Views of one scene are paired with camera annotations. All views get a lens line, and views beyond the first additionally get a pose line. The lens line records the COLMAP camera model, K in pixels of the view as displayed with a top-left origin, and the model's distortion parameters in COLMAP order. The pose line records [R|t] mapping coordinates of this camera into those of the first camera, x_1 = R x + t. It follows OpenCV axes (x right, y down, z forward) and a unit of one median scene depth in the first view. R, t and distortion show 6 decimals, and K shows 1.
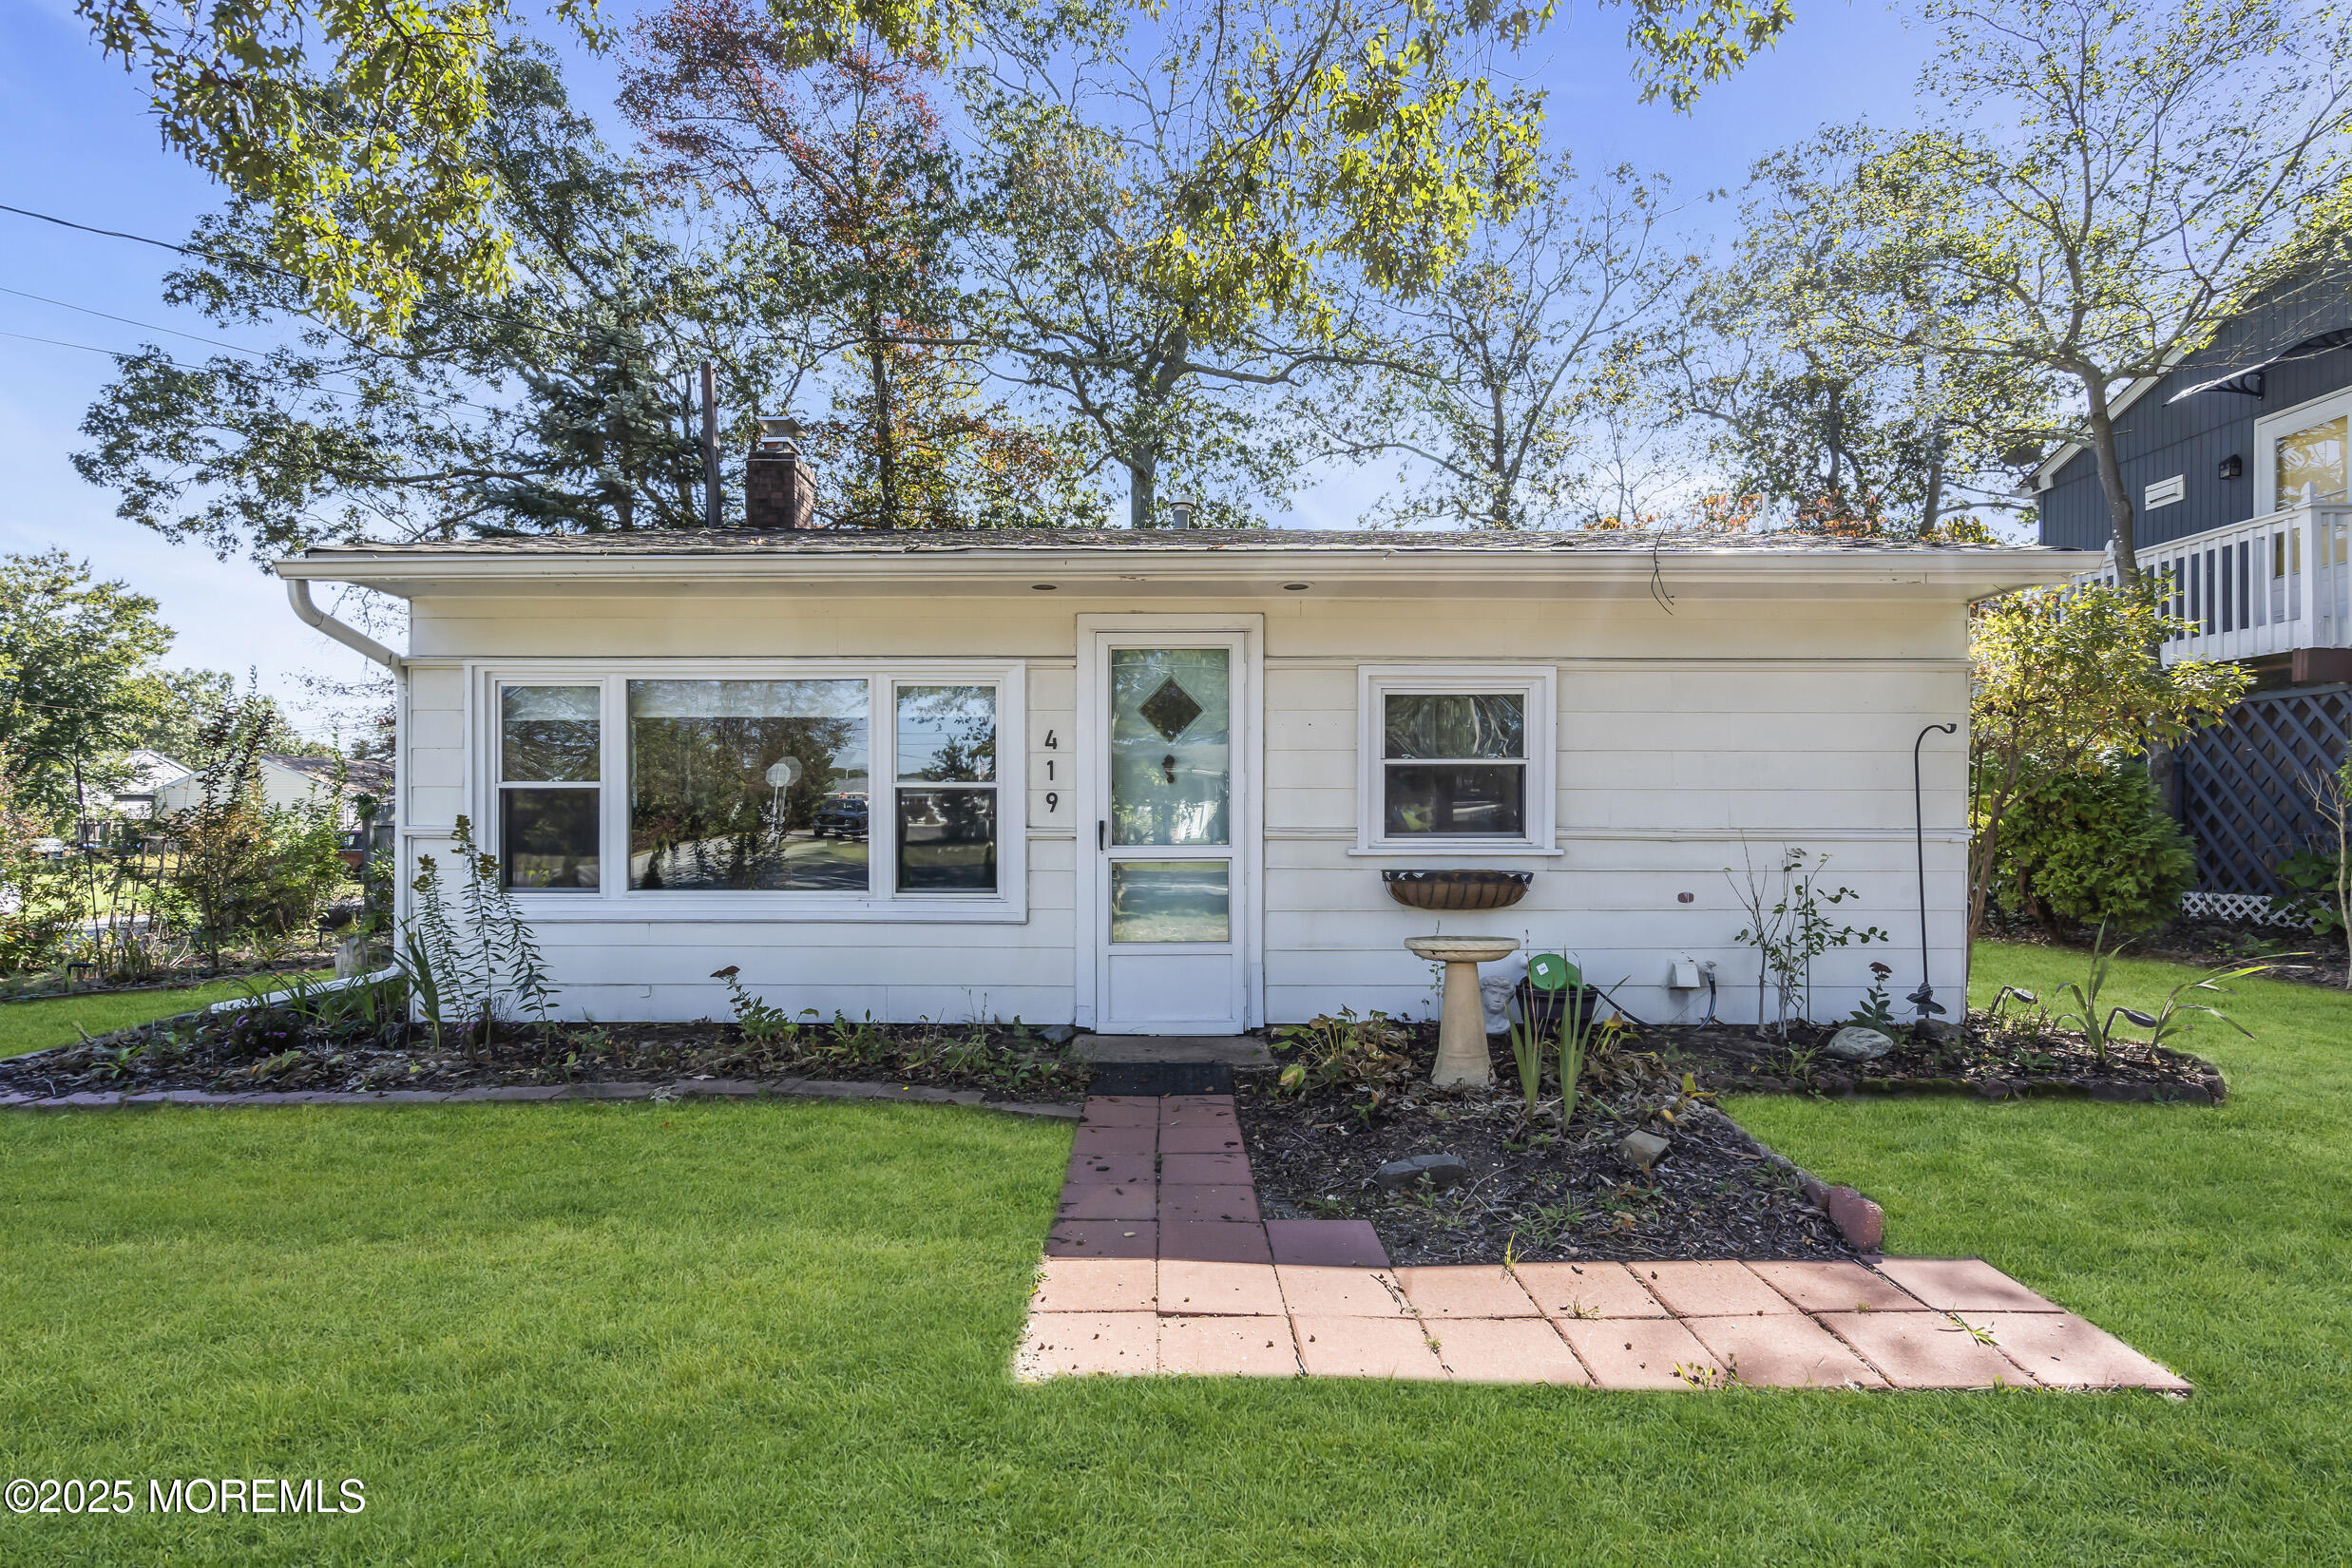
lens RADIAL K [[1064.5, 0, 1176.0], [0, 1064.5, 784.0], [0, 0, 1]] dist [-0.002296, -0.000382]
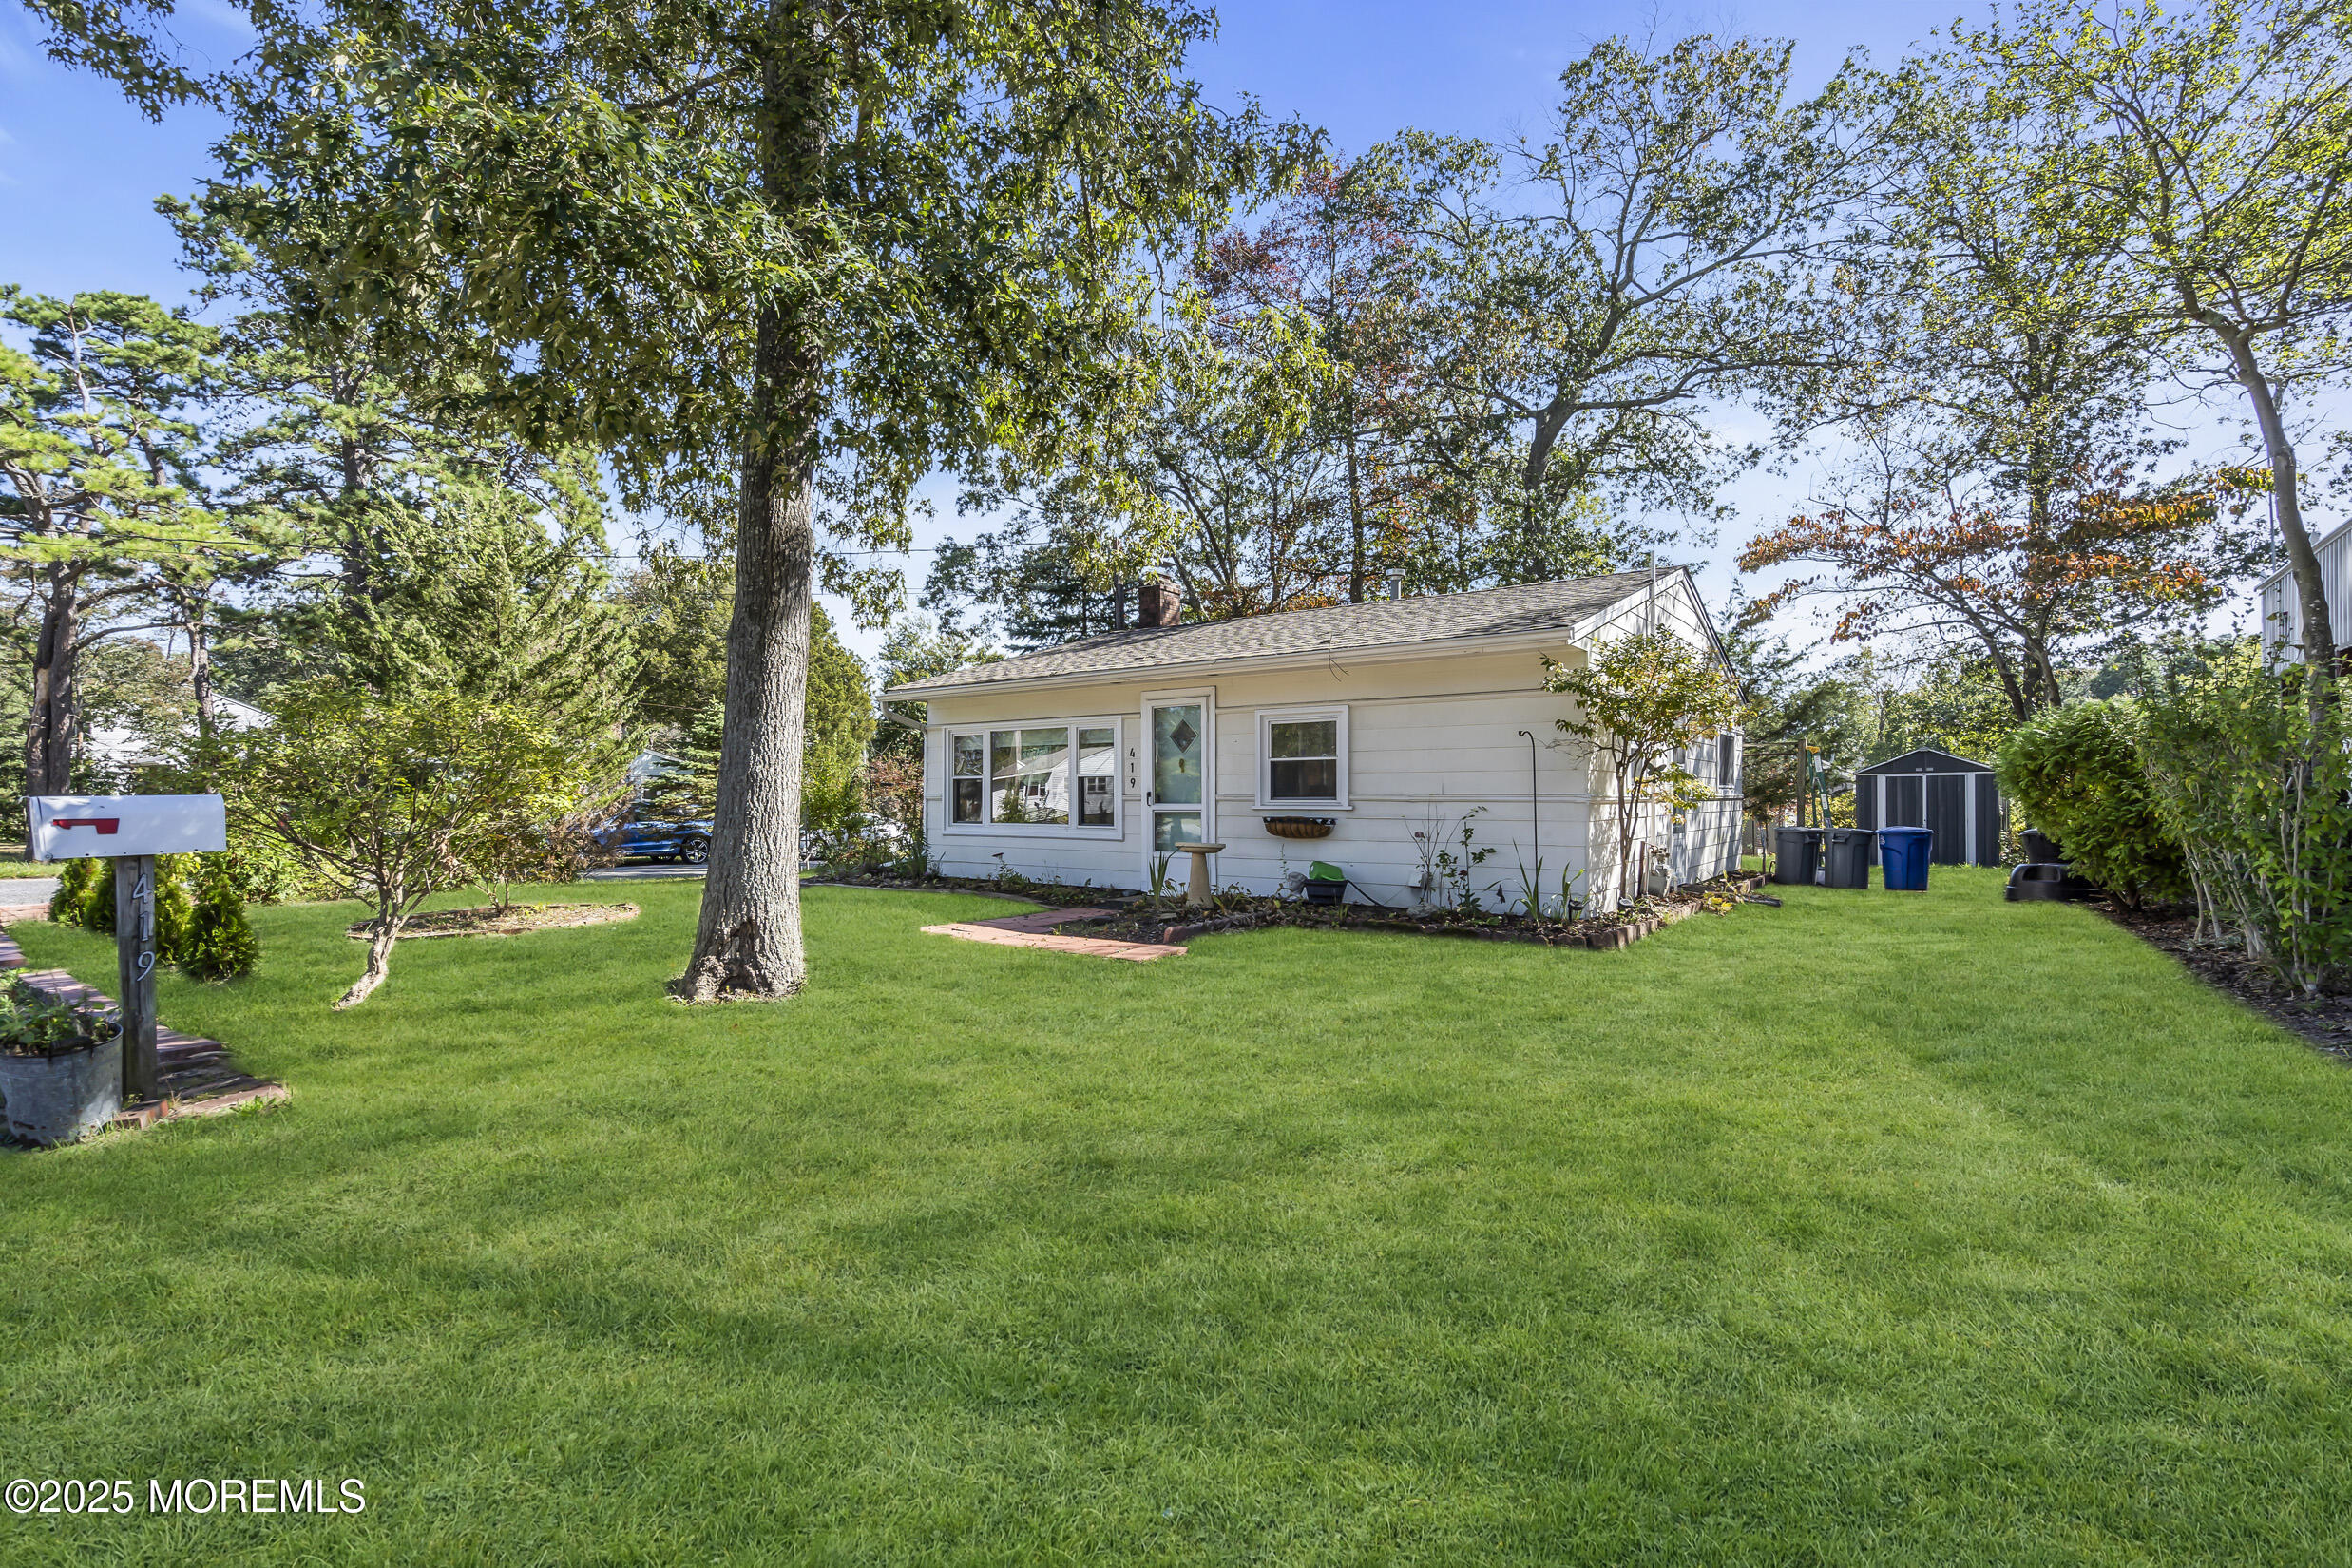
lens RADIAL K [[1064.5, 0, 1176.0], [0, 1064.5, 784.0], [0, 0, 1]] dist [-0.002296, -0.000382]
pose [[0.792996, -0.004897, -0.609207, 1.211636], [0.014445, 0.999838, 0.010766, -0.000498], [0.609056, -0.017338, 0.792938, -0.600325]]
